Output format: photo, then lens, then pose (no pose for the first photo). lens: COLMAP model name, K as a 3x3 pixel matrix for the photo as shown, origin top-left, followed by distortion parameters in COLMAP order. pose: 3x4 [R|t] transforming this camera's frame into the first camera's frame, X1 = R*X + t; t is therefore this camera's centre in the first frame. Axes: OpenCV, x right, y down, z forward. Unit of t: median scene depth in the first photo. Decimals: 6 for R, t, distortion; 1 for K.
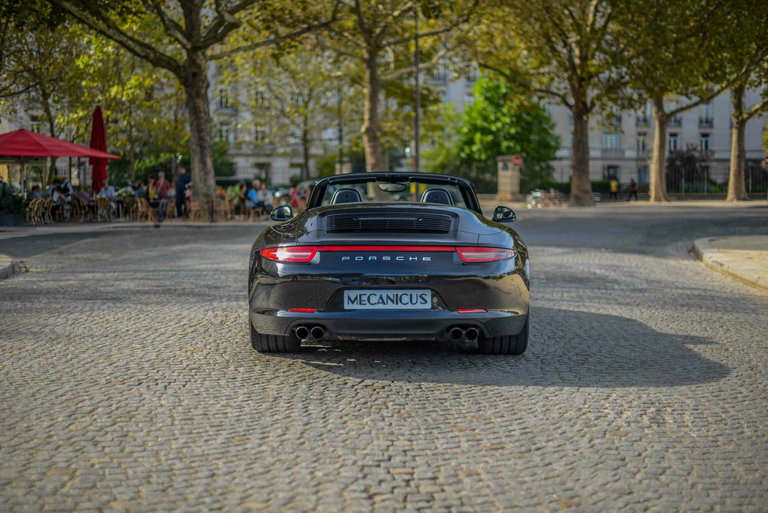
lens RADIAL K [[1142.0, 0, 384.0], [0, 1142.0, 256.5], [0, 0, 1]] dist [-0.127556, 0.074159]
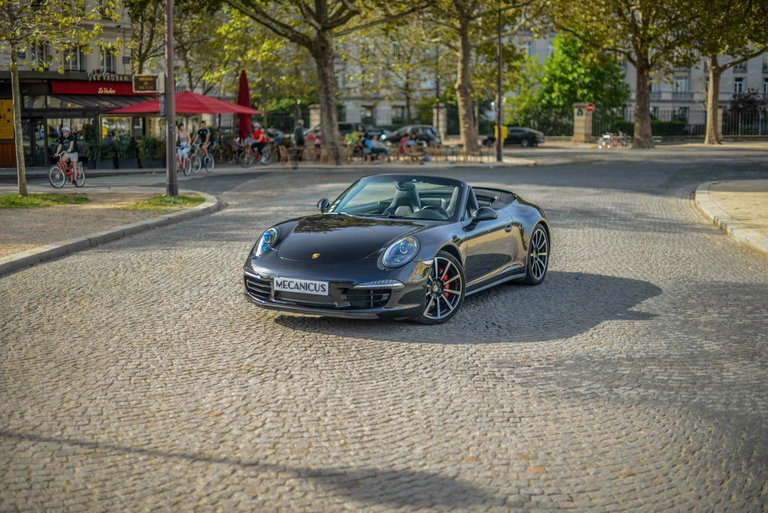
lens RADIAL K [[1065.4, 0, 386.4], [0, 1065.4, 243.8], [0, 0, 1]] dist [-0.128953, 0.082456]
pose [[0.996421, 0.007707, -0.084179, 0.004670], [-0.003177, 0.998546, 0.053816, -0.005441], [0.084471, -0.053356, 0.994996, -0.168599]]
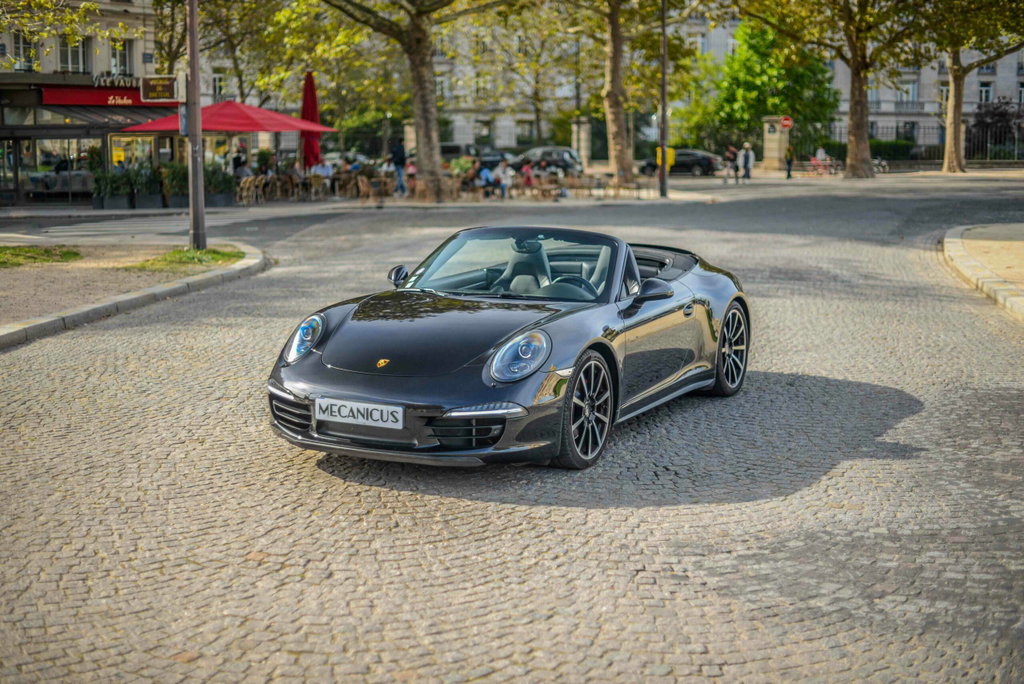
lens RADIAL K [[1420.6, 0, 515.1], [0, 1420.6, 325.1], [0, 0, 1]] dist [-0.128953, 0.082456]
pose [[0.996718, 0.006593, -0.080686, 0.003428], [-0.001098, 0.997688, 0.067957, -0.008233], [0.080947, -0.067645, 0.994420, -0.126863]]
